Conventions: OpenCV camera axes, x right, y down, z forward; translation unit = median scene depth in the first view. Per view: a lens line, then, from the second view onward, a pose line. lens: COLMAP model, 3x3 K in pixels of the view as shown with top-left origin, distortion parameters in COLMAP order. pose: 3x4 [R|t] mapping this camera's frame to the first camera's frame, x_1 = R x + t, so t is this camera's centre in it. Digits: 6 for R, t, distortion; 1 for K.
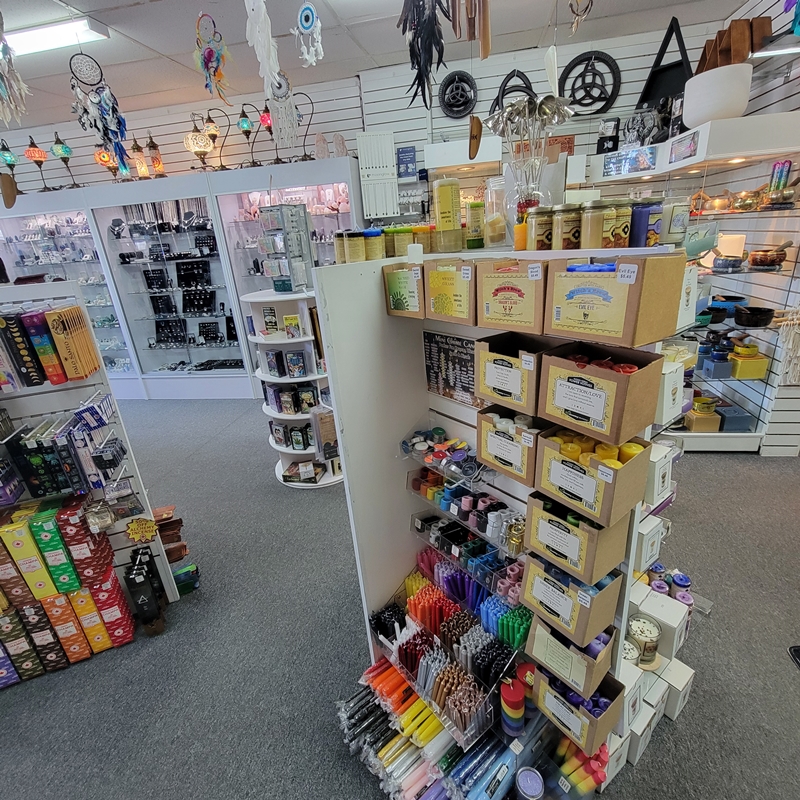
lens RADIAL K [[434.3, 0, 400.1], [0, 434.3, 403.7], [0, 0, 1]] dist [-0.001357, 0.000745]
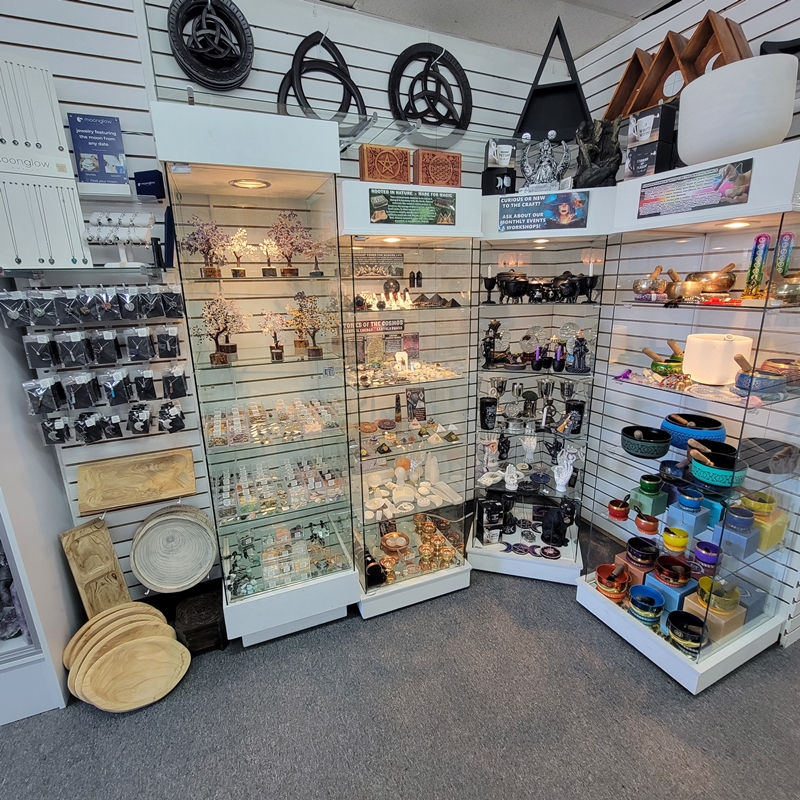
lens RADIAL K [[434.3, 0, 400.0], [0, 434.3, 399.1], [0, 0, 1]] dist [-0.001357, 0.000745]
pose [[0.824564, -0.091870, 0.558260, -0.001975], [0.169231, 0.981602, -0.088422, -0.244785], [-0.539866, 0.167385, 0.824941, 0.569113]]
